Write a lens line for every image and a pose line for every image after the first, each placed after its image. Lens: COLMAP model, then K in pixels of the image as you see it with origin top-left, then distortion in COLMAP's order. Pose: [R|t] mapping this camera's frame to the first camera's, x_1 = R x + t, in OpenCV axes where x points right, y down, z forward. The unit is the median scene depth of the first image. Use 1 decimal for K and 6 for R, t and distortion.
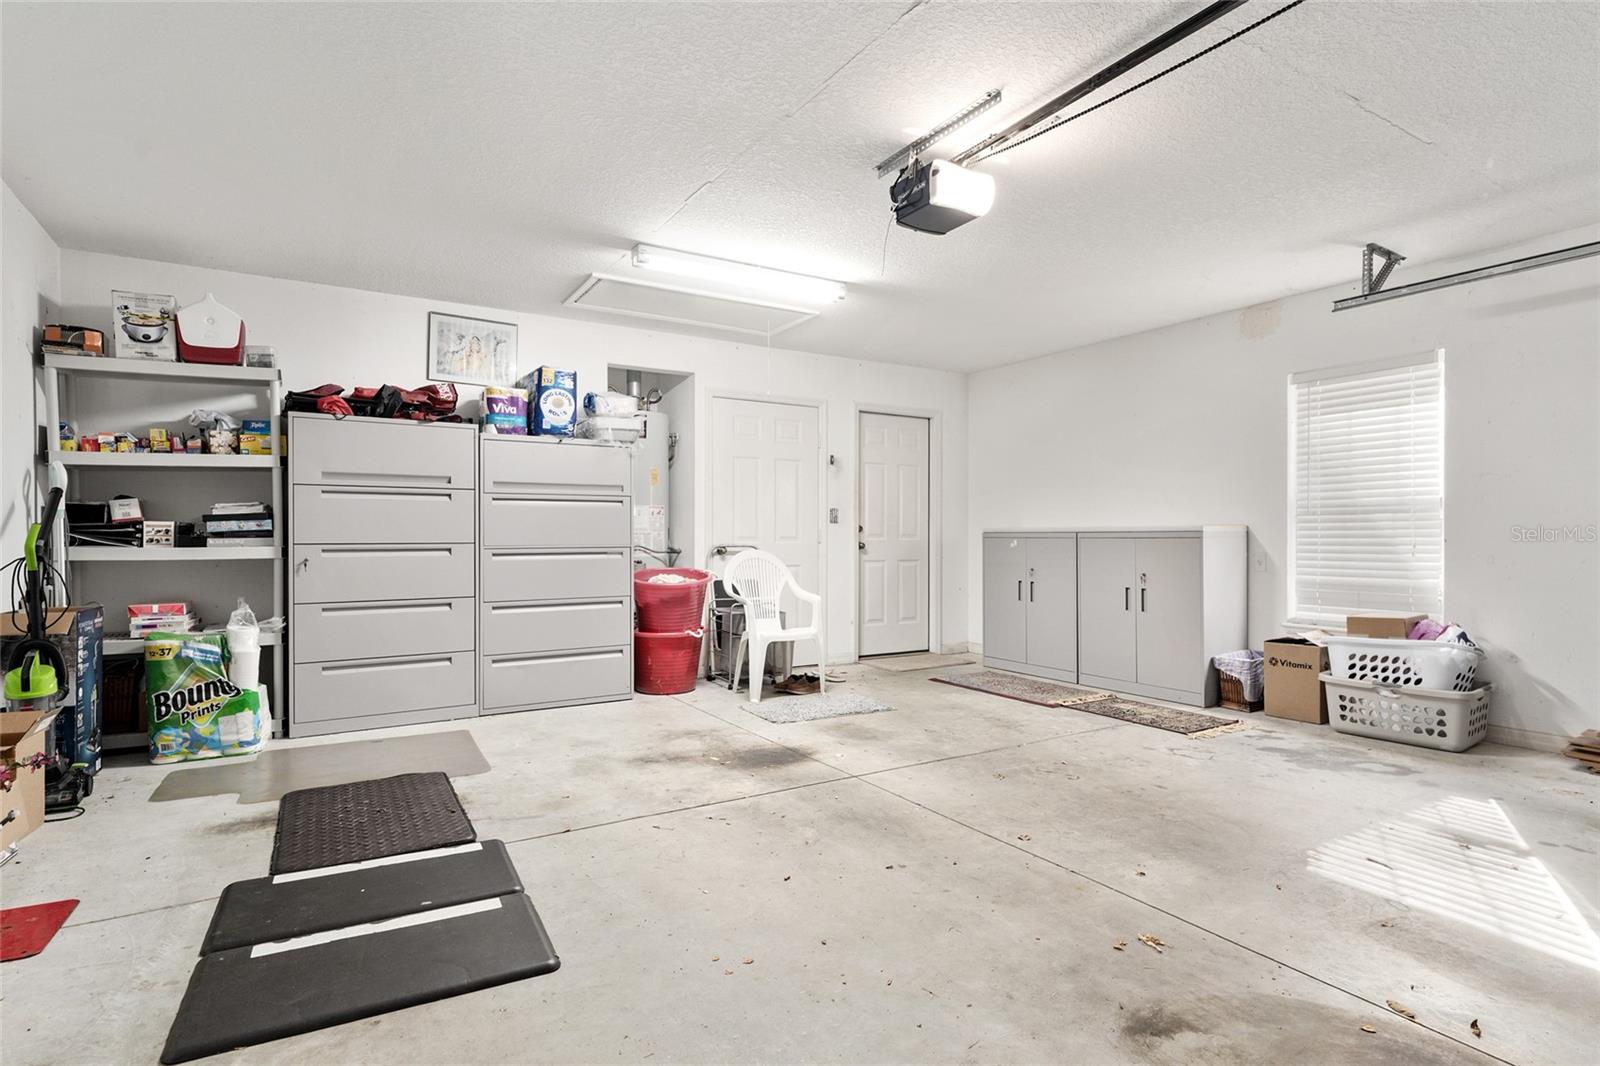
lens RADIAL K [[797.8, 0, 795.7], [0, 797.8, 531.8], [0, 0, 1]] dist [0.000626, -0.001142]
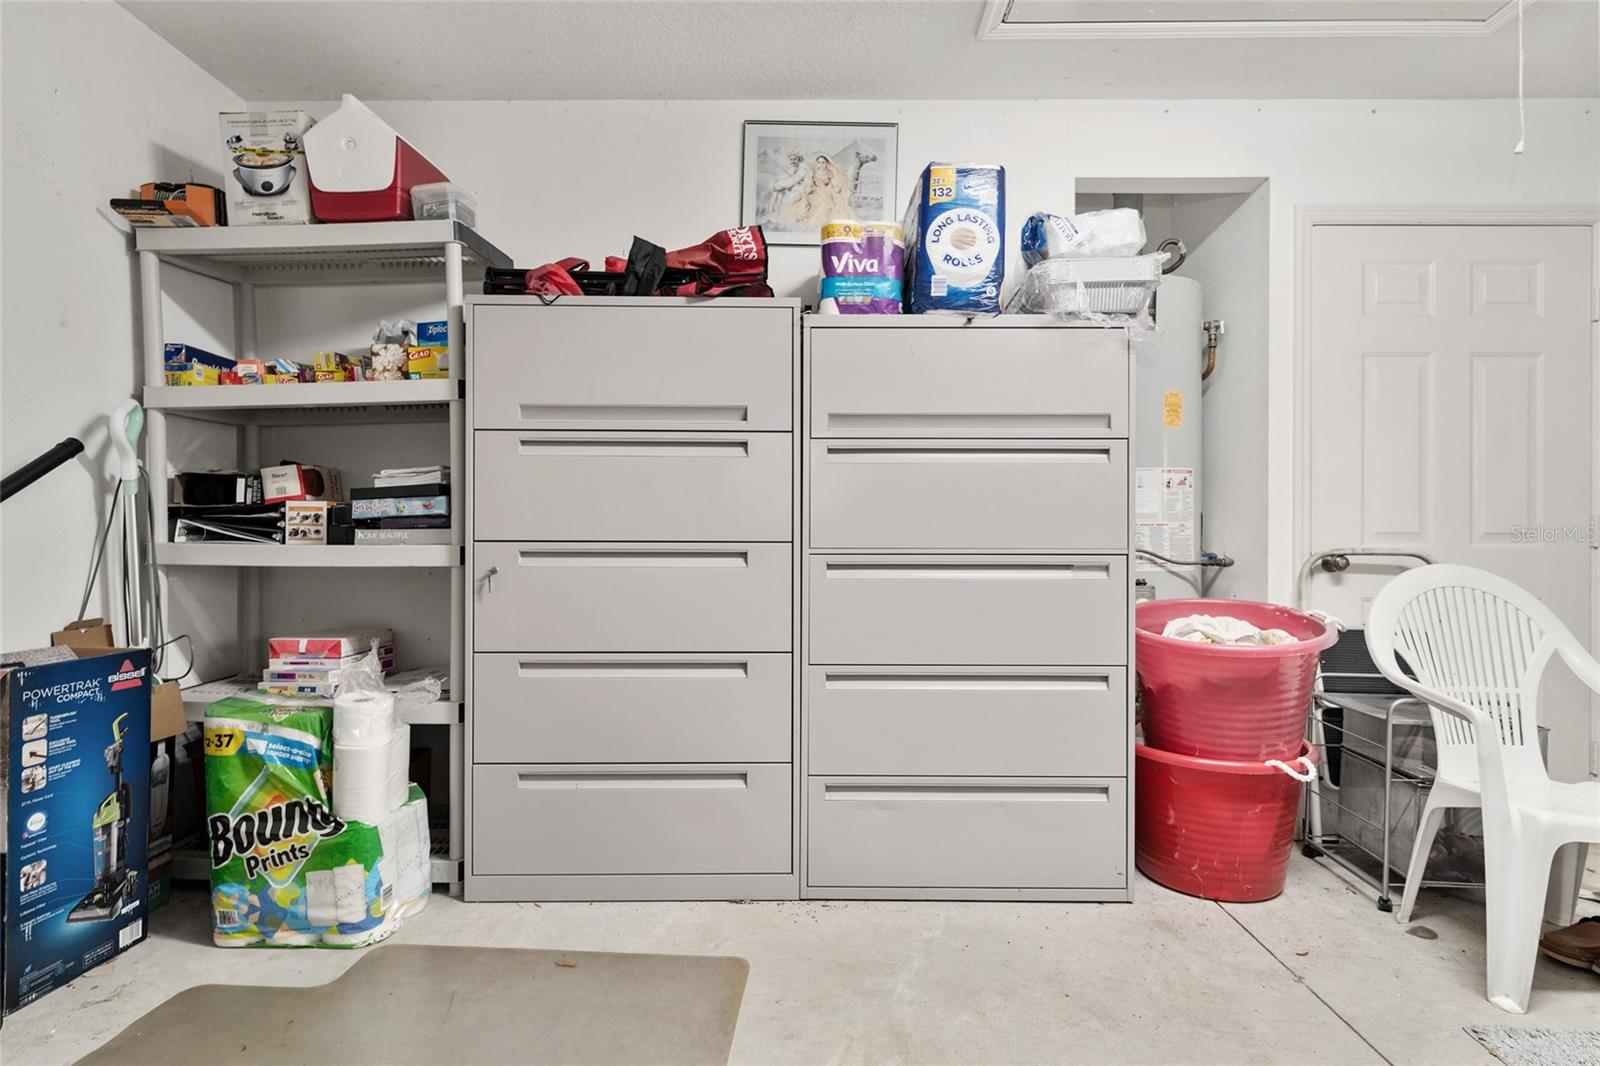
lens RADIAL K [[797.8, 0, 801.8], [0, 797.8, 531.2], [0, 0, 1]] dist [0.000626, -0.001142]
pose [[0.846126, 0.004230, -0.532967, -0.149627], [-0.001784, 0.999985, 0.005104, 0.005468], [0.532980, -0.003368, 0.846121, 0.638917]]
